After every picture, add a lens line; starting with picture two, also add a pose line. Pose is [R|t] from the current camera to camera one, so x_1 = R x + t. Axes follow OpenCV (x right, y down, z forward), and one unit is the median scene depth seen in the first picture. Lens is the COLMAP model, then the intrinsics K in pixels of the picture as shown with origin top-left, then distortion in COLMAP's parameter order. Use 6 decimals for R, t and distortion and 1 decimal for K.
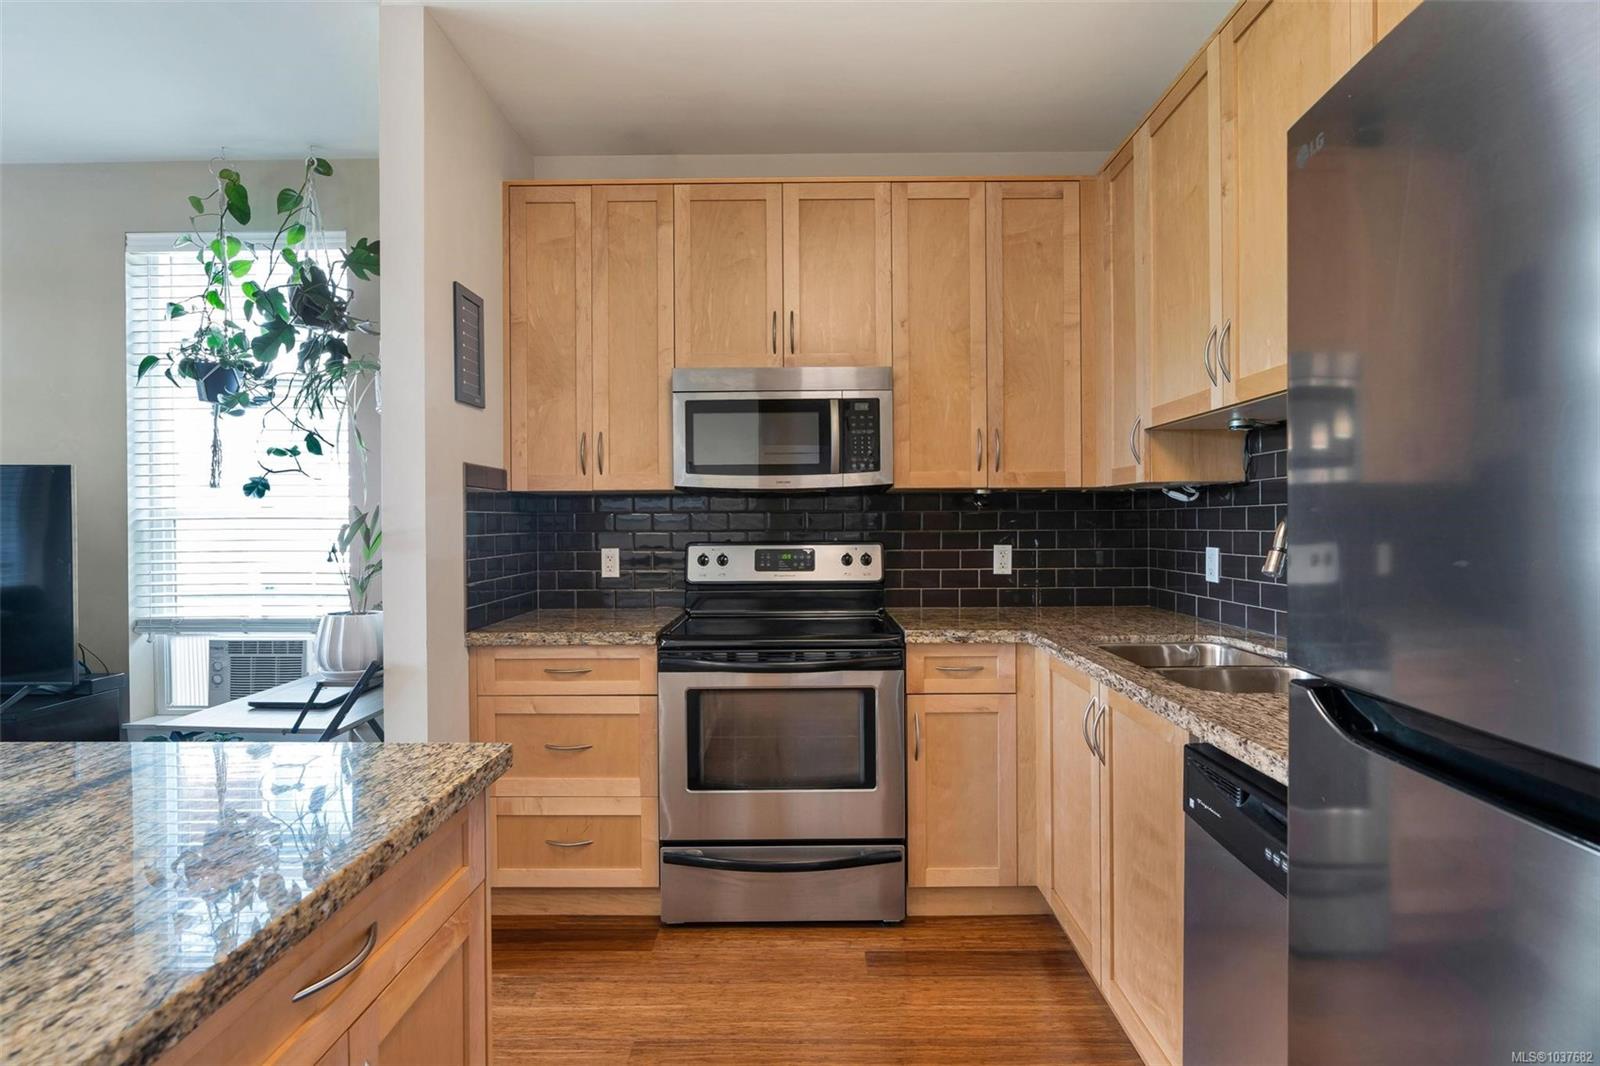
lens RADIAL K [[734.2, 0, 800.9], [0, 734.2, 538.9], [0, 0, 1]] dist [-0.000771, 0.000046]
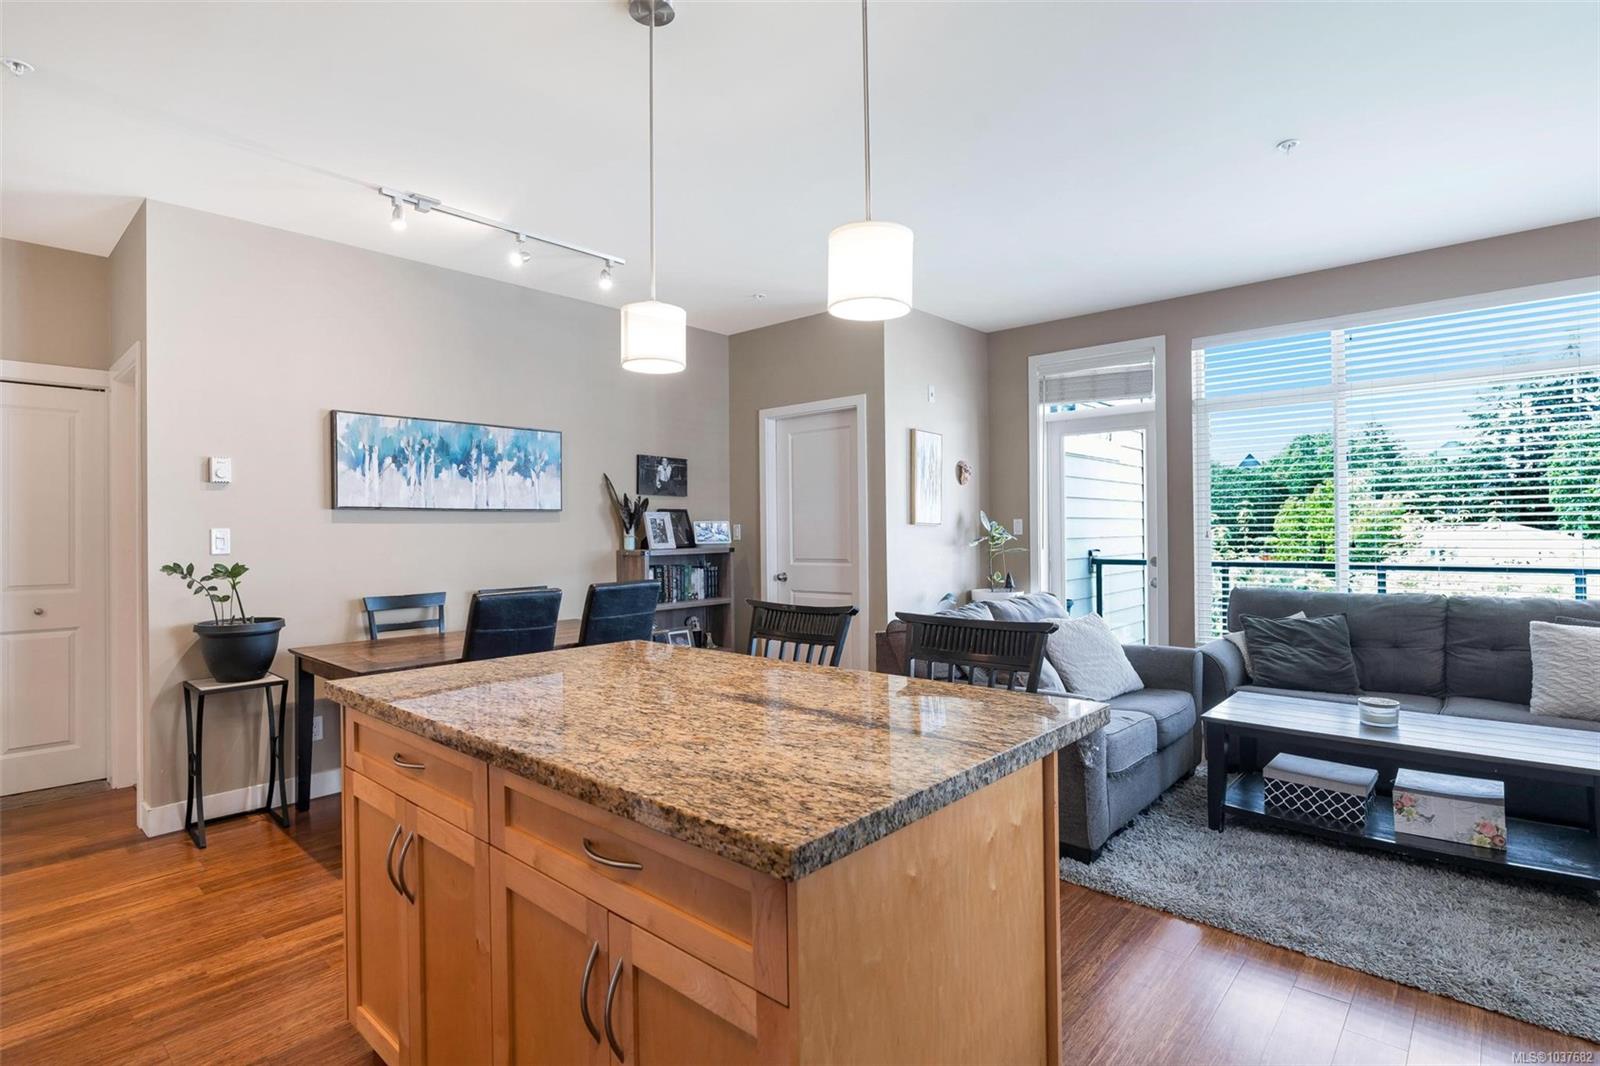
lens RADIAL K [[787.4, 0, 803.6], [0, 787.4, 529.4], [0, 0, 1]] dist [0.001550, 0.000061]
pose [[-0.661990, 0.011836, -0.749420, 0.182865], [0.001556, 0.999895, 0.014418, -0.038398], [0.749511, 0.008378, -0.661938, 1.864743]]
